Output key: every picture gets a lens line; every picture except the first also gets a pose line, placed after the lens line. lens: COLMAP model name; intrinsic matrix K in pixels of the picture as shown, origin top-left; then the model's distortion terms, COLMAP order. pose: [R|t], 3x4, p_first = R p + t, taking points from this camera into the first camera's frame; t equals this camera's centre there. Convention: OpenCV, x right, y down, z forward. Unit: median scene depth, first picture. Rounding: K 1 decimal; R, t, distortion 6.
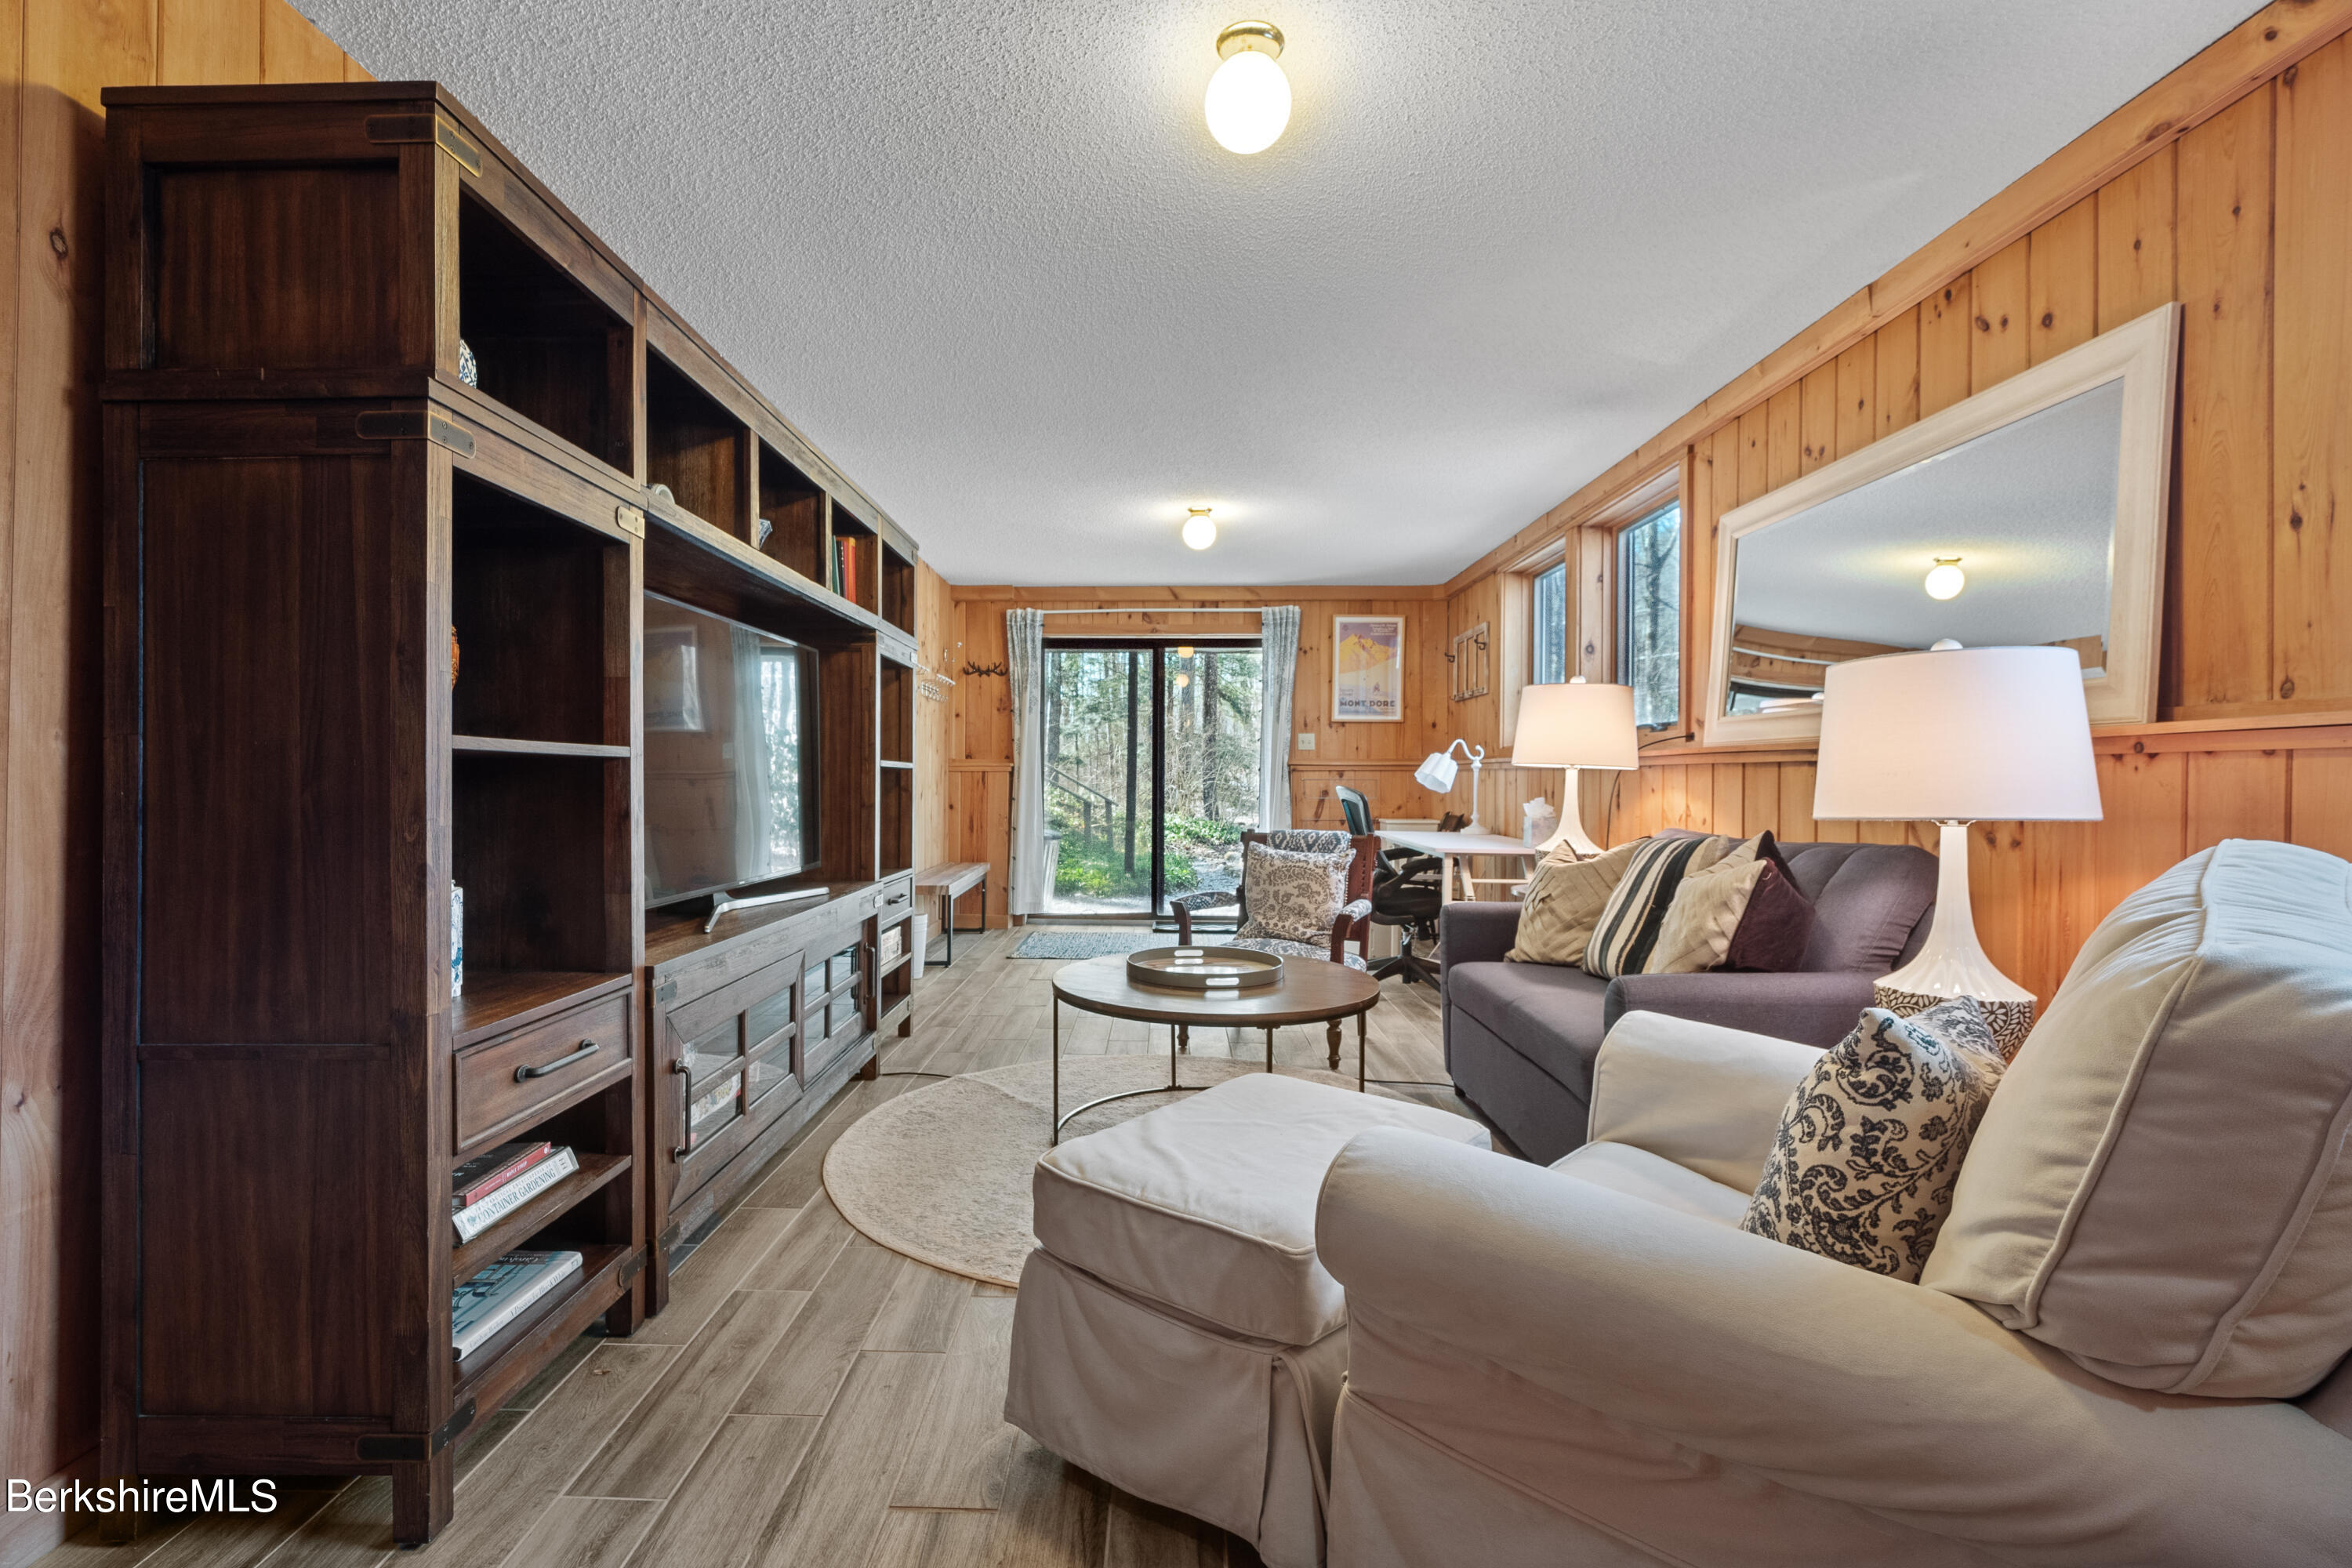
lens RADIAL K [[953.8, 0, 1176.0], [0, 953.8, 784.0], [0, 0, 1]] dist [-0.000099, -0.000012]
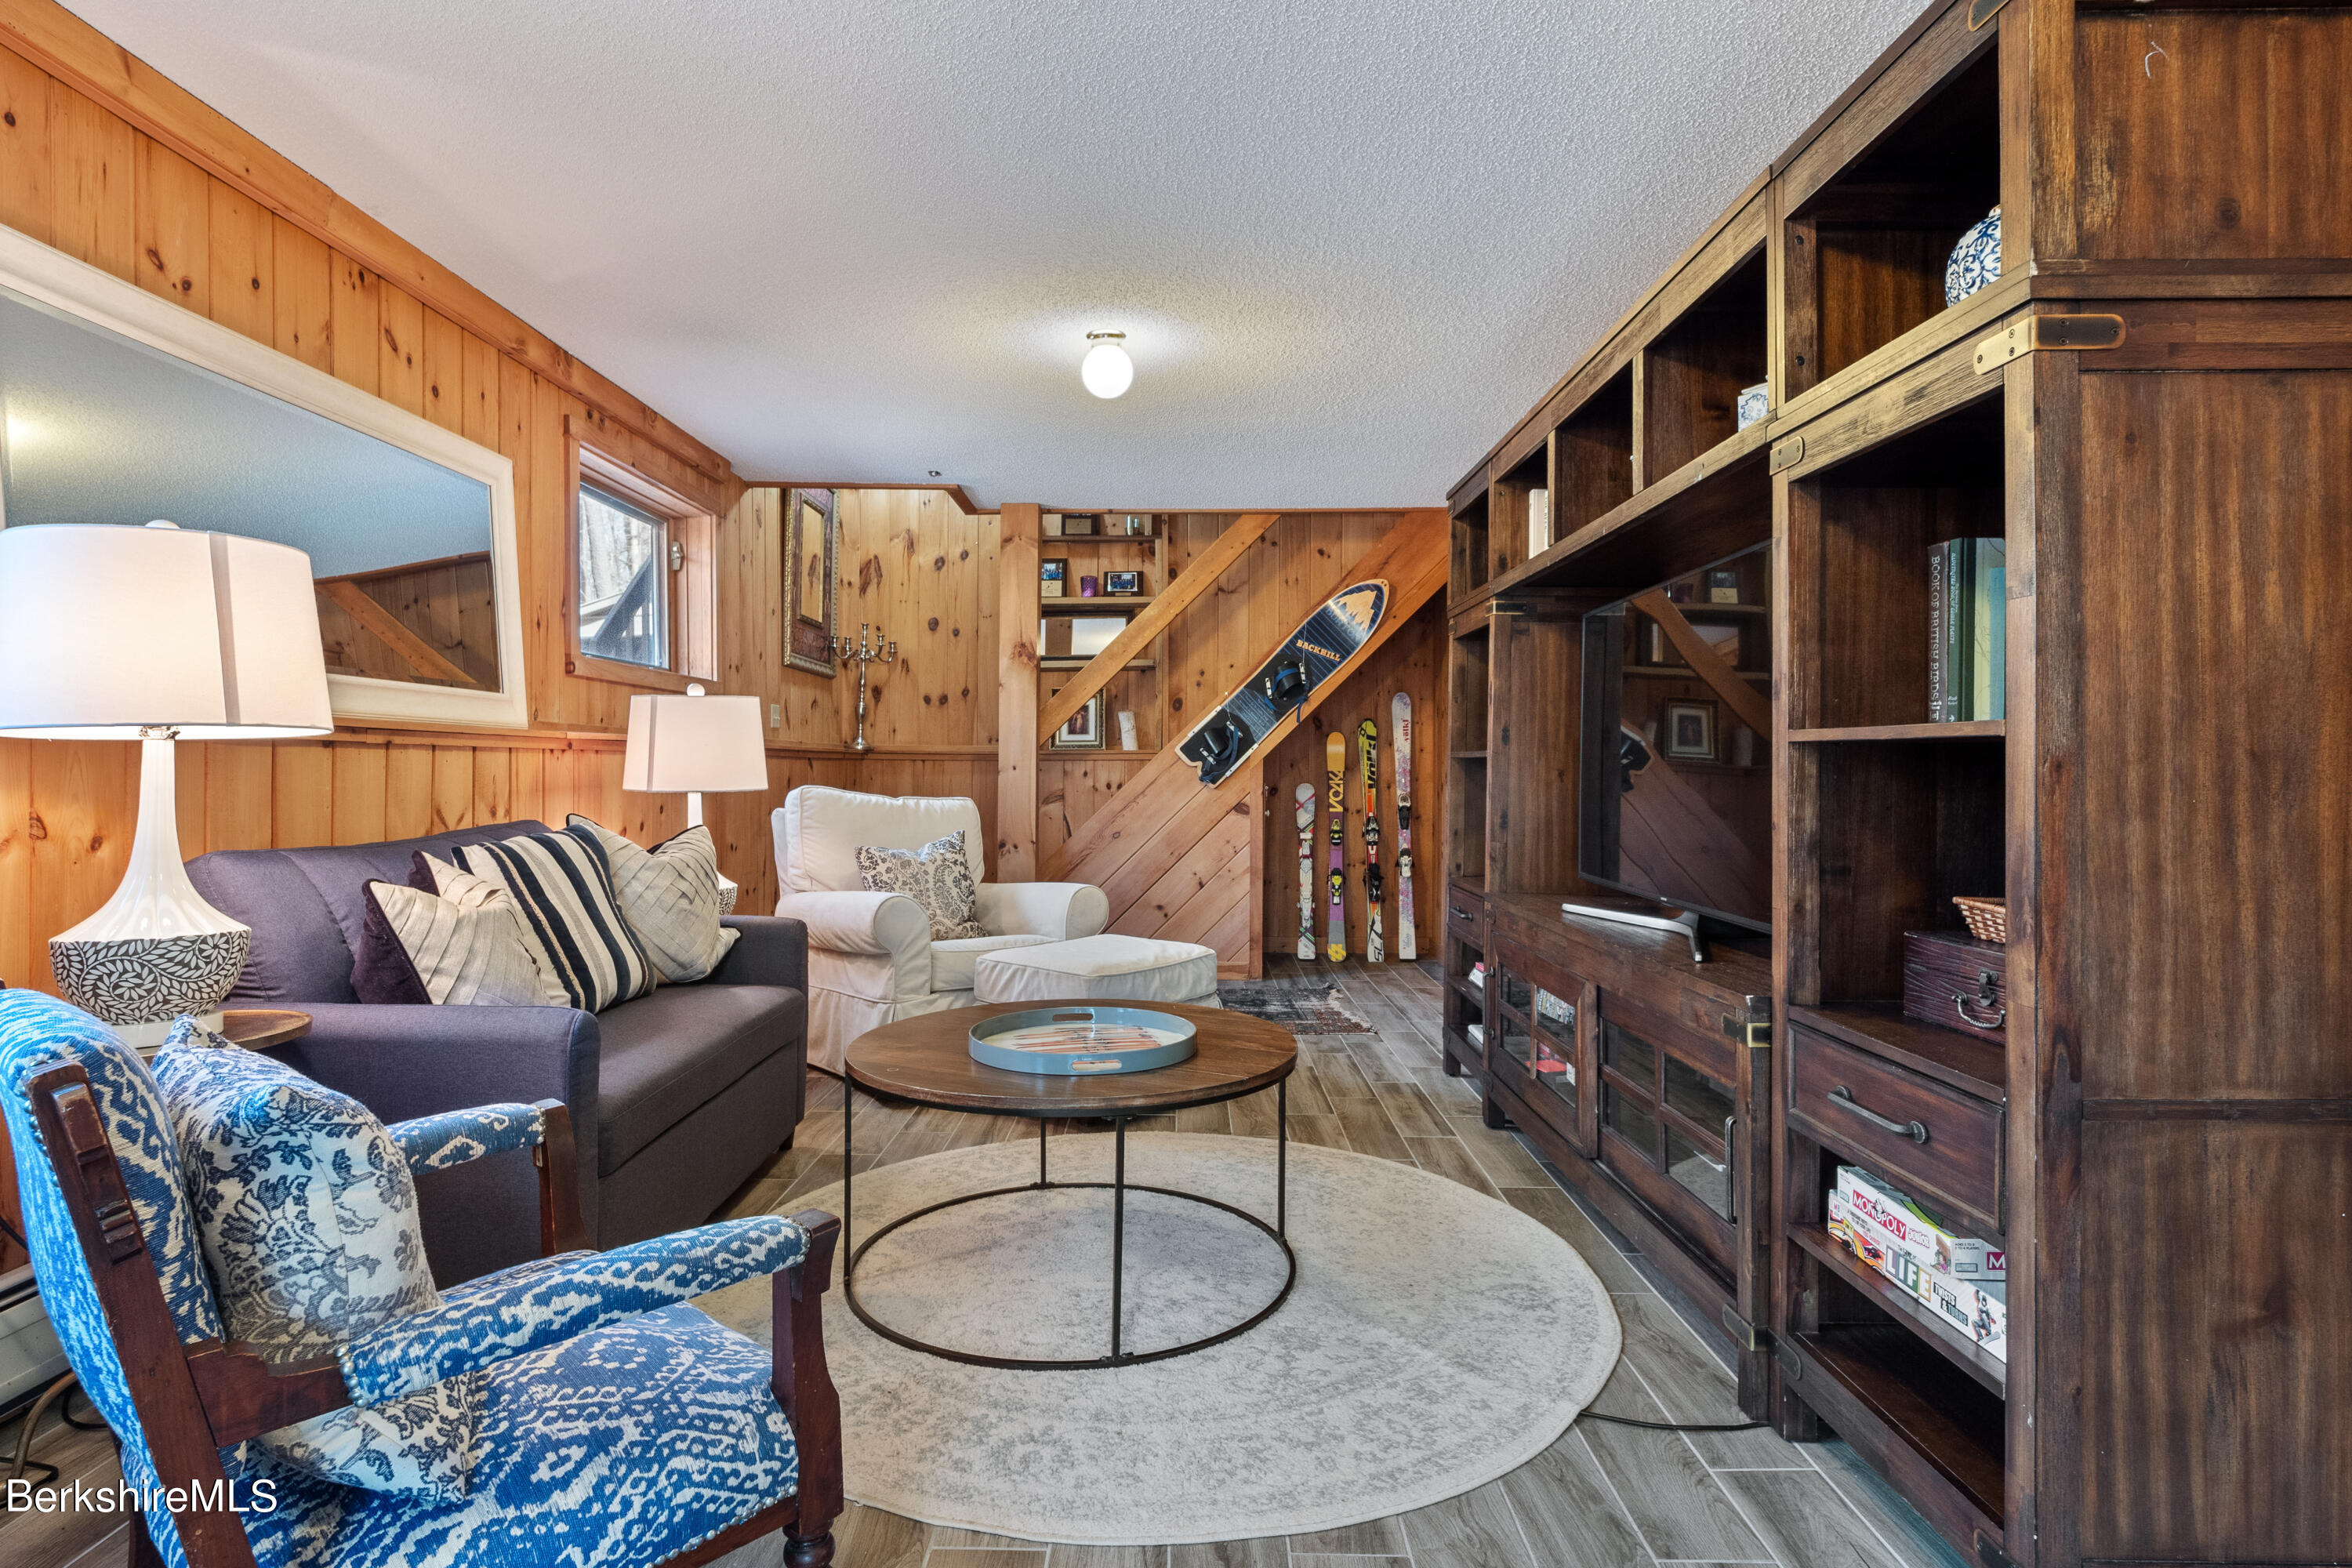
lens RADIAL K [[1220.3, 0, 1176.0], [0, 1220.3, 784.0], [0, 0, 1]] dist [0.000021, -0.000006]
pose [[-0.999501, -0.005799, 0.031050, -0.090195], [-0.005468, 0.999927, 0.010746, -0.000674], [-0.031110, 0.010571, -0.999460, 2.427018]]
